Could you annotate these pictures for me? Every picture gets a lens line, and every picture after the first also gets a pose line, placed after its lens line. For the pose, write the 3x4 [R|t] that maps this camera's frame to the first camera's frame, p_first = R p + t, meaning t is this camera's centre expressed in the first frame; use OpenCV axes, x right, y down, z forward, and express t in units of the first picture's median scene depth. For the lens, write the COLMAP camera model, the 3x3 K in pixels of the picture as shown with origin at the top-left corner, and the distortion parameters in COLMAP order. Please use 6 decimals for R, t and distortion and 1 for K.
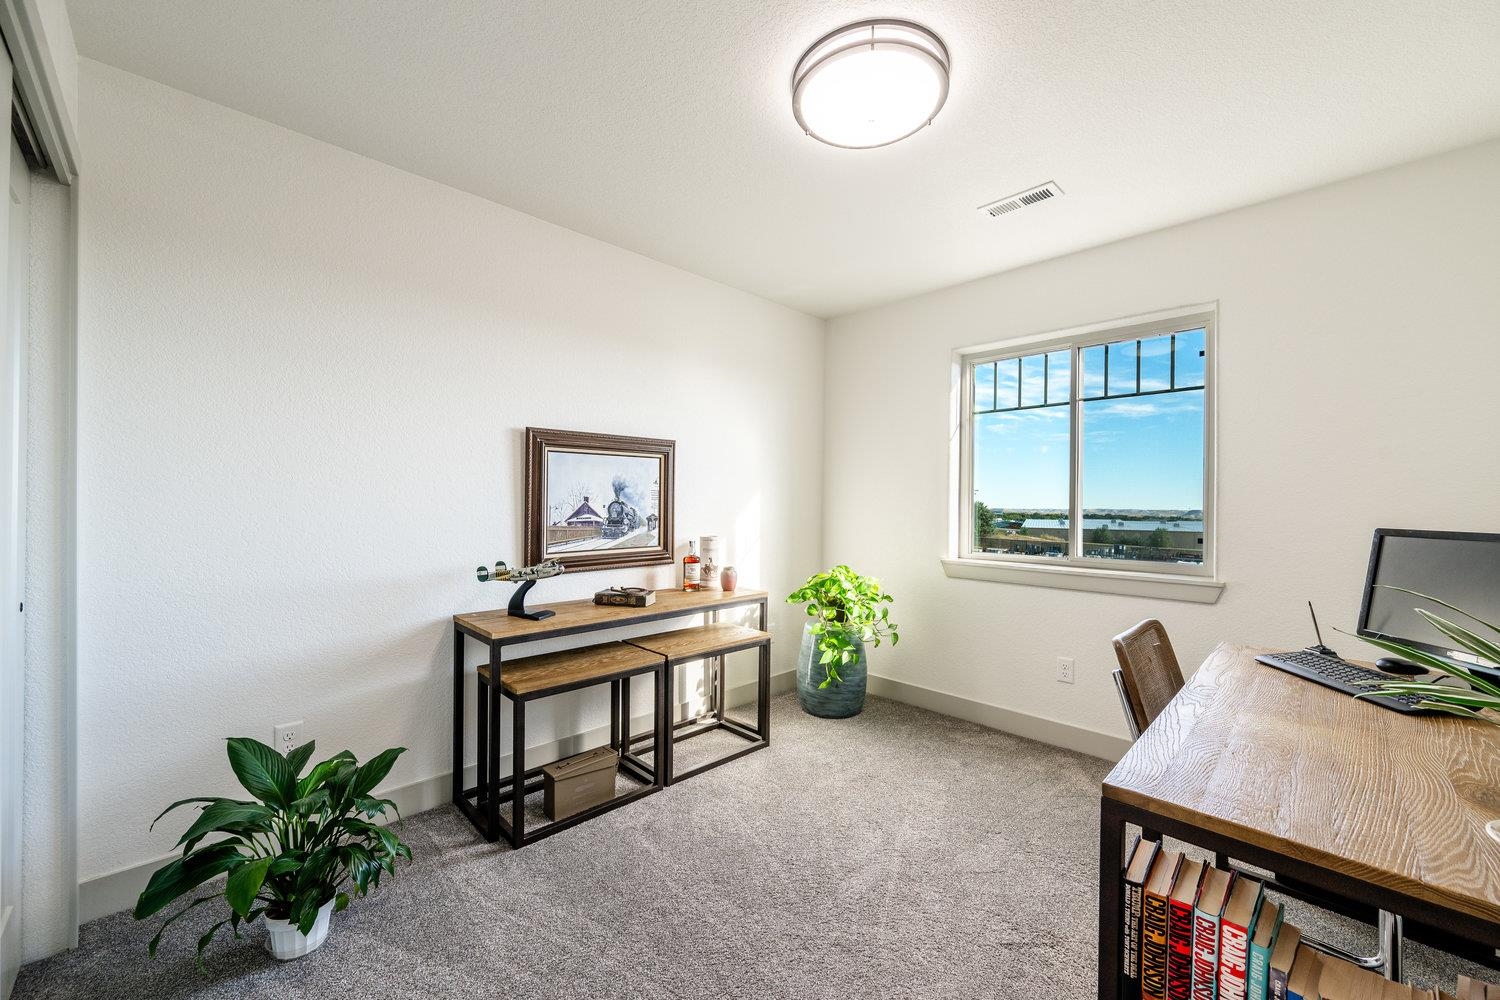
lens RADIAL K [[584.3, 0, 749.9], [0, 584.3, 503.9], [0, 0, 1]] dist [-0.000911, -0.000044]
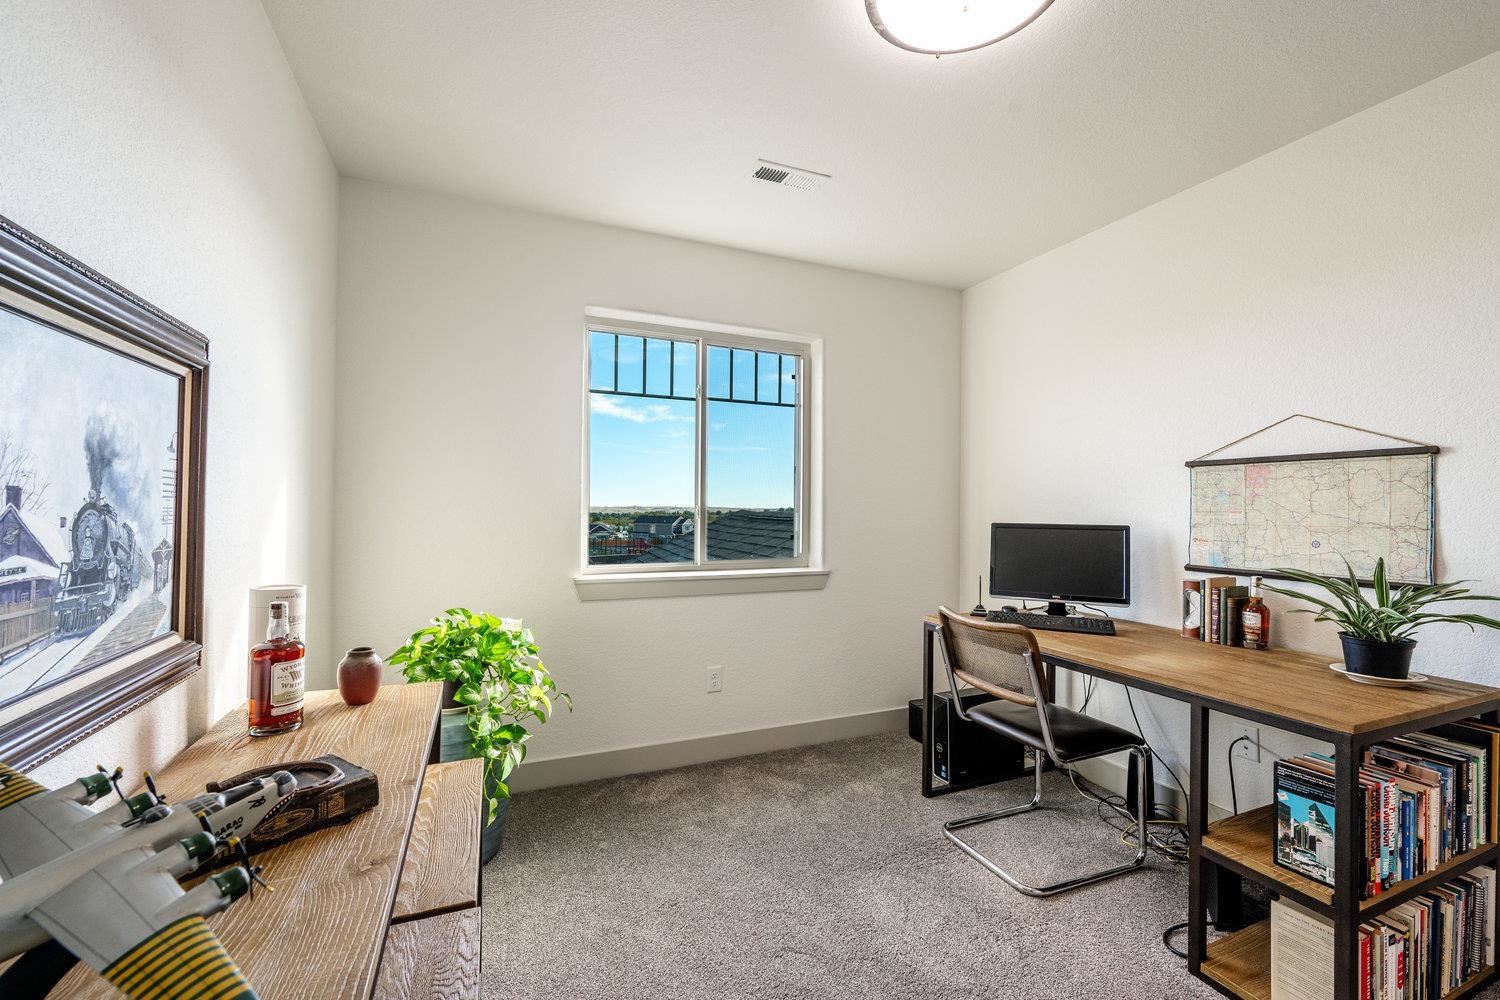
lens RADIAL K [[613.5, 0, 746.1], [0, 613.5, 499.3], [0, 0, 1]] dist [-0.000115, -0.000024]
pose [[0.372130, 0.006615, 0.928157, -0.380724], [-0.002549, 0.999978, -0.006104, -0.005122], [-0.928177, -0.000095, 0.372138, 0.574806]]
